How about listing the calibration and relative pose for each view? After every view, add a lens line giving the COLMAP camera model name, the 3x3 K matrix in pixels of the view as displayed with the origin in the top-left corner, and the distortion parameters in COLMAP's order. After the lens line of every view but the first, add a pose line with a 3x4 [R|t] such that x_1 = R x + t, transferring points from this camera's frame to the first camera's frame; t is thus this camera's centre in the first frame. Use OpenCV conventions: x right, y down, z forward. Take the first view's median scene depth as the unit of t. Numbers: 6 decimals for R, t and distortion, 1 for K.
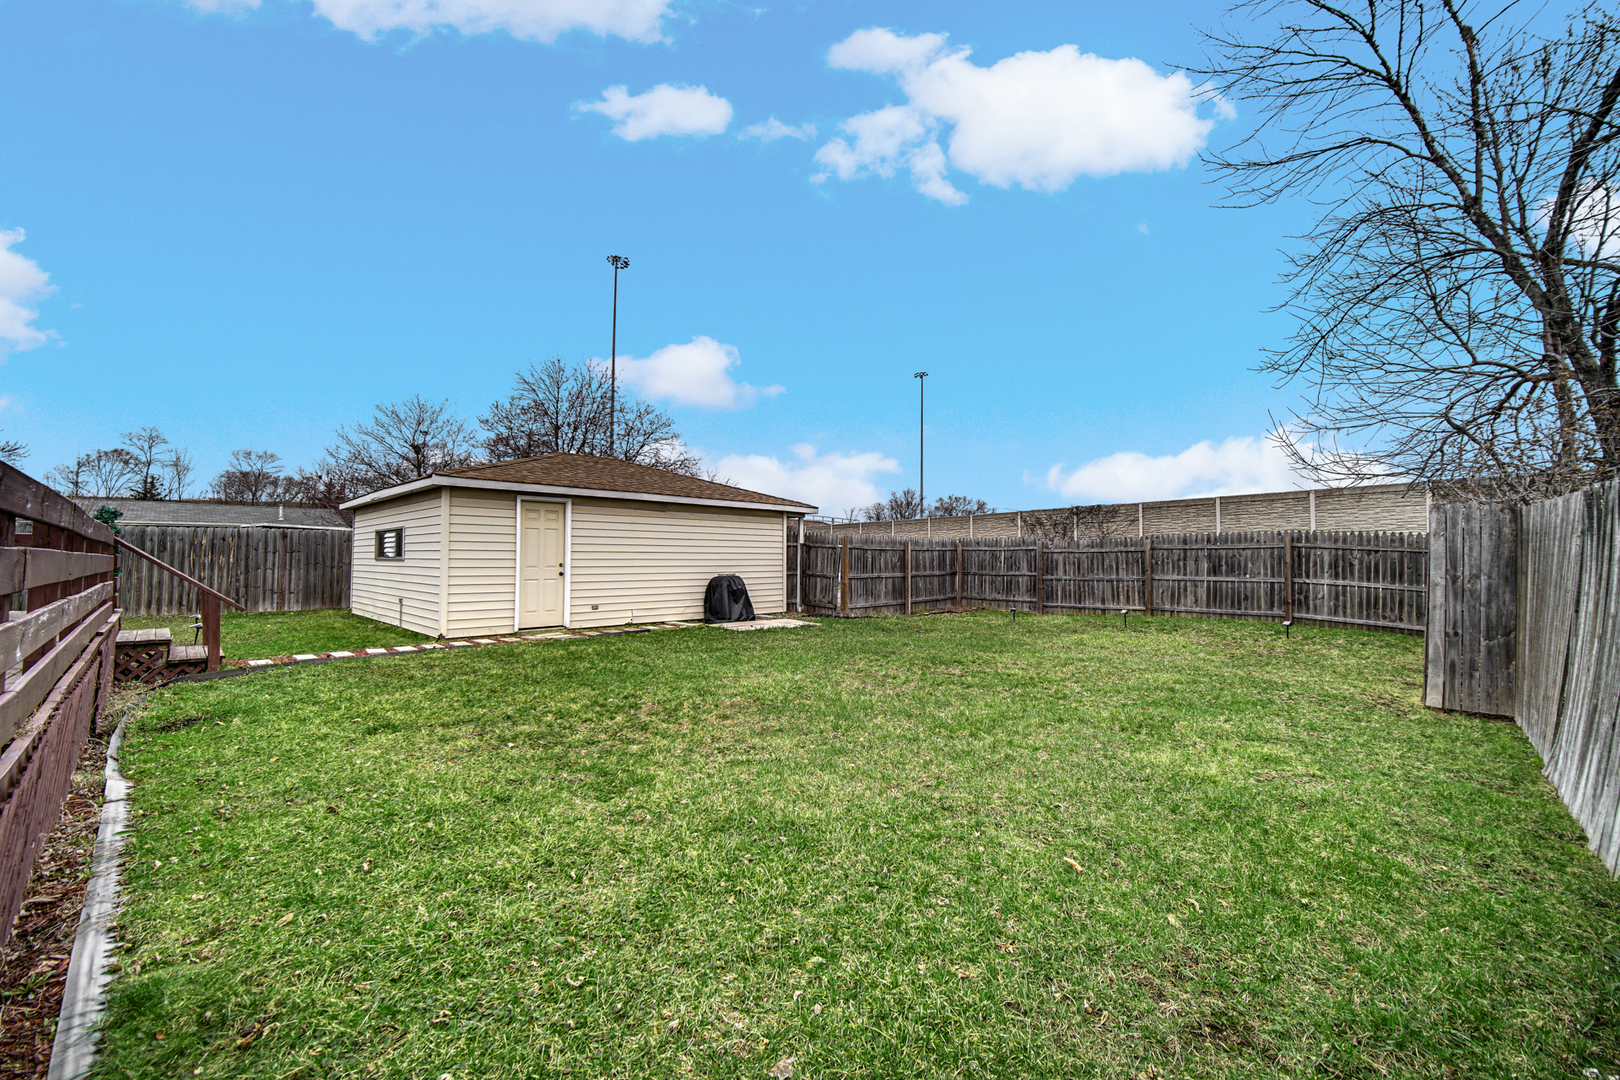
lens RADIAL K [[644.3, 0, 802.6], [0, 644.3, 549.9], [0, 0, 1]] dist [-0.002882, -0.000240]
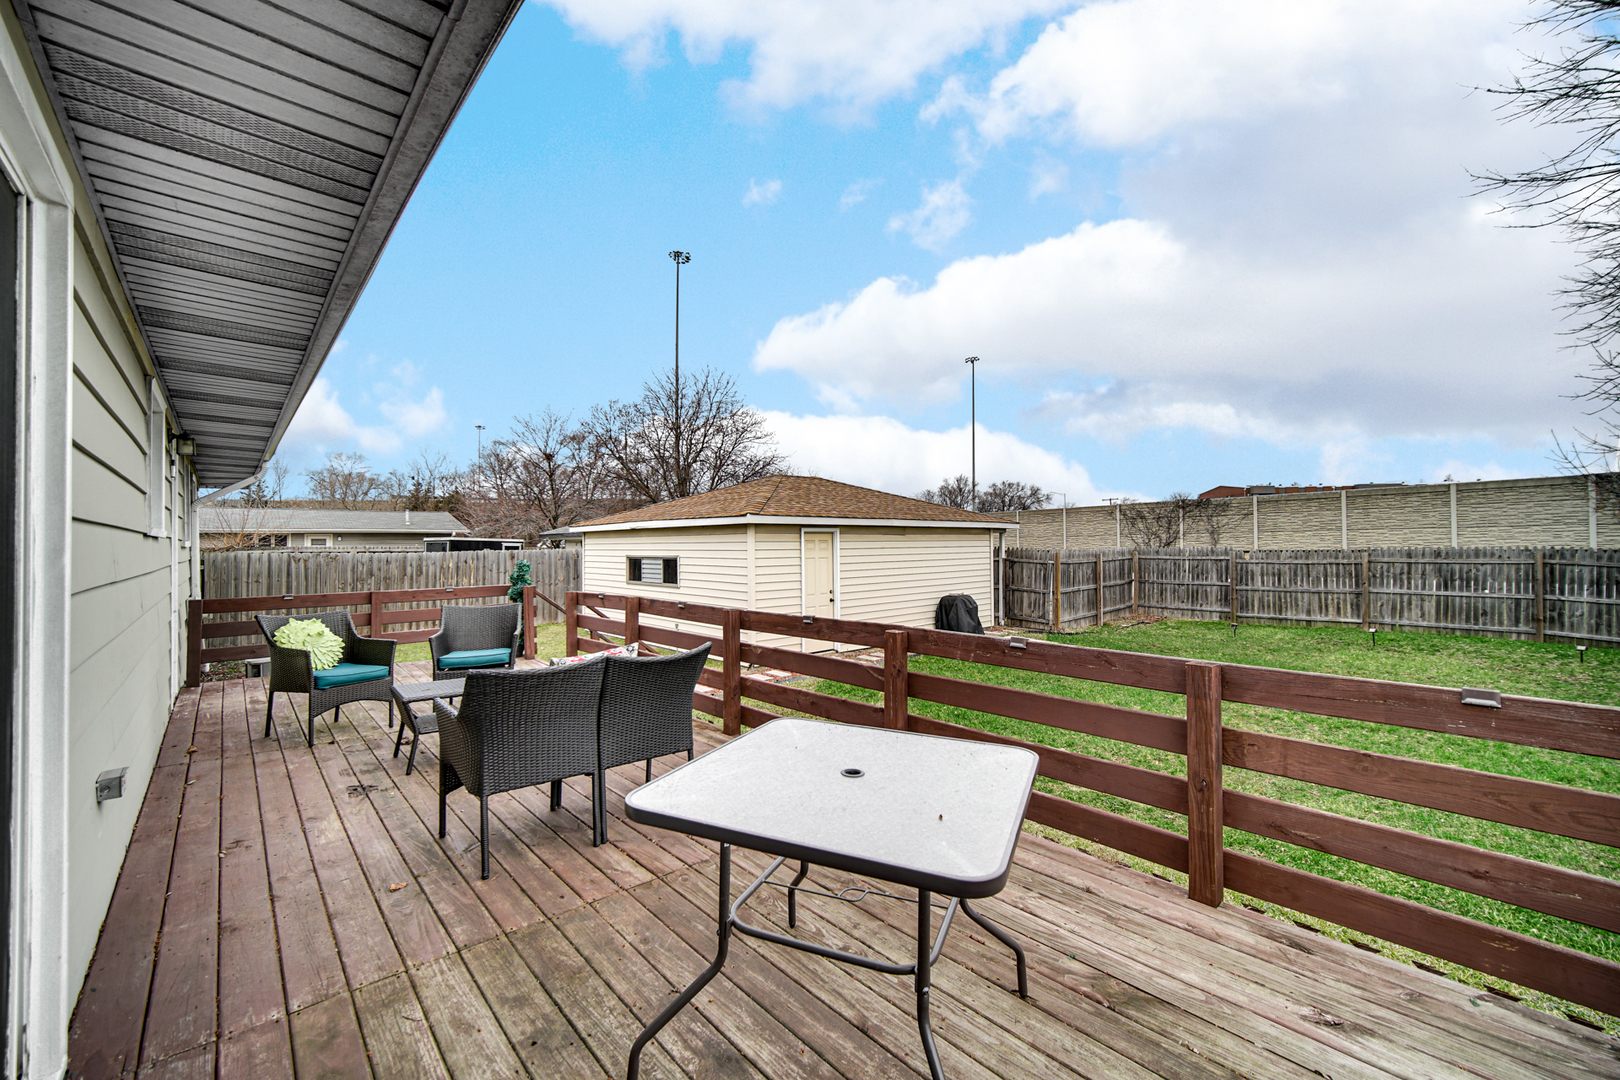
lens RADIAL K [[644.3, 0, 812.3], [0, 644.3, 542.1], [0, 0, 1]] dist [-0.002882, -0.000240]
pose [[0.998844, -0.010975, -0.046800, -0.277285], [0.011409, 0.999894, 0.009017, -0.051824], [0.046697, -0.009541, 0.998864, -0.032922]]
